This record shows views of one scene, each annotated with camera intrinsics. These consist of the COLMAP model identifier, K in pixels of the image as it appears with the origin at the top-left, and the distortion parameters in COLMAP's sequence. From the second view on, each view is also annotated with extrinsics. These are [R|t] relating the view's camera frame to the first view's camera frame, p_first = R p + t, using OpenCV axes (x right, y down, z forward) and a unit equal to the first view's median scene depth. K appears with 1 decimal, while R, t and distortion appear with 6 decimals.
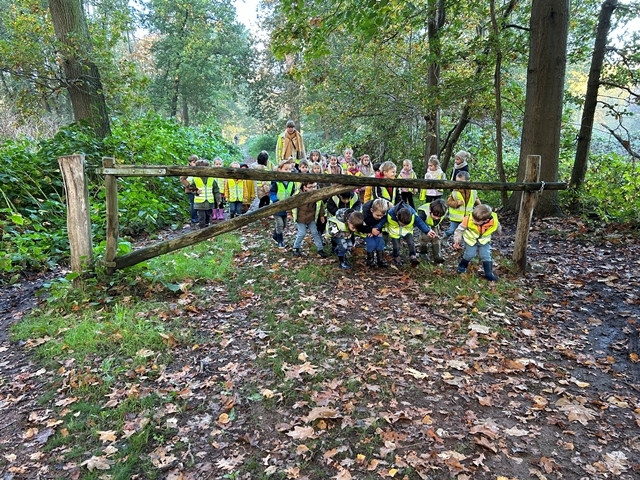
lens RADIAL K [[524.0, 0, 324.1], [0, 524.0, 244.4], [0, 0, 1]] dist [0.046332, -0.052500]
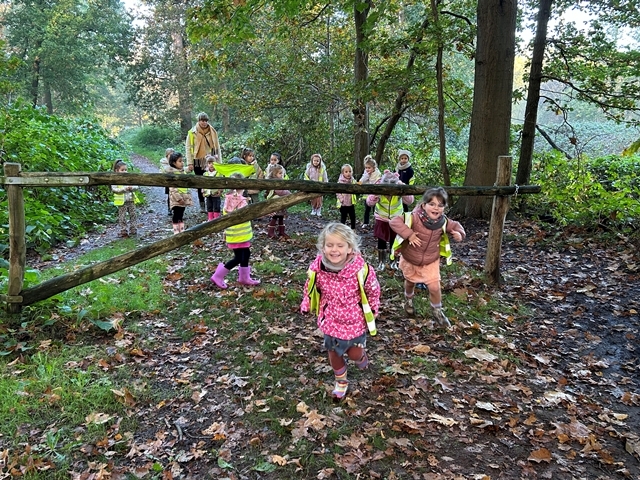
lens RADIAL K [[597.0, 0, 319.6], [0, 597.0, 235.6], [0, 0, 1]] dist [0.021019, 0.000000]
pose [[0.984644, -0.028216, 0.172278, -0.114018], [0.032463, 0.999233, -0.021882, -0.022584], [-0.171529, 0.027139, 0.984805, 0.046955]]
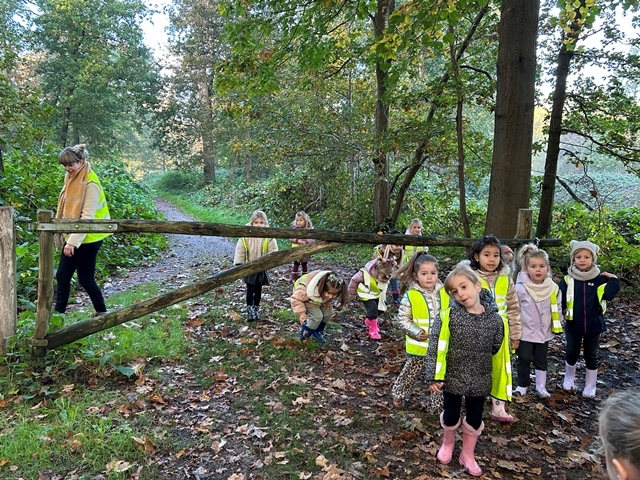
lens RADIAL K [[597.0, 0, 319.7], [0, 597.0, 236.3], [0, 0, 1]] dist [0.021019, 0.000000]
pose [[0.989664, 0.001654, 0.143399, -0.120720], [0.012321, 0.995255, -0.096516, -0.029764], [-0.142878, 0.097285, 0.984947, 0.034709]]
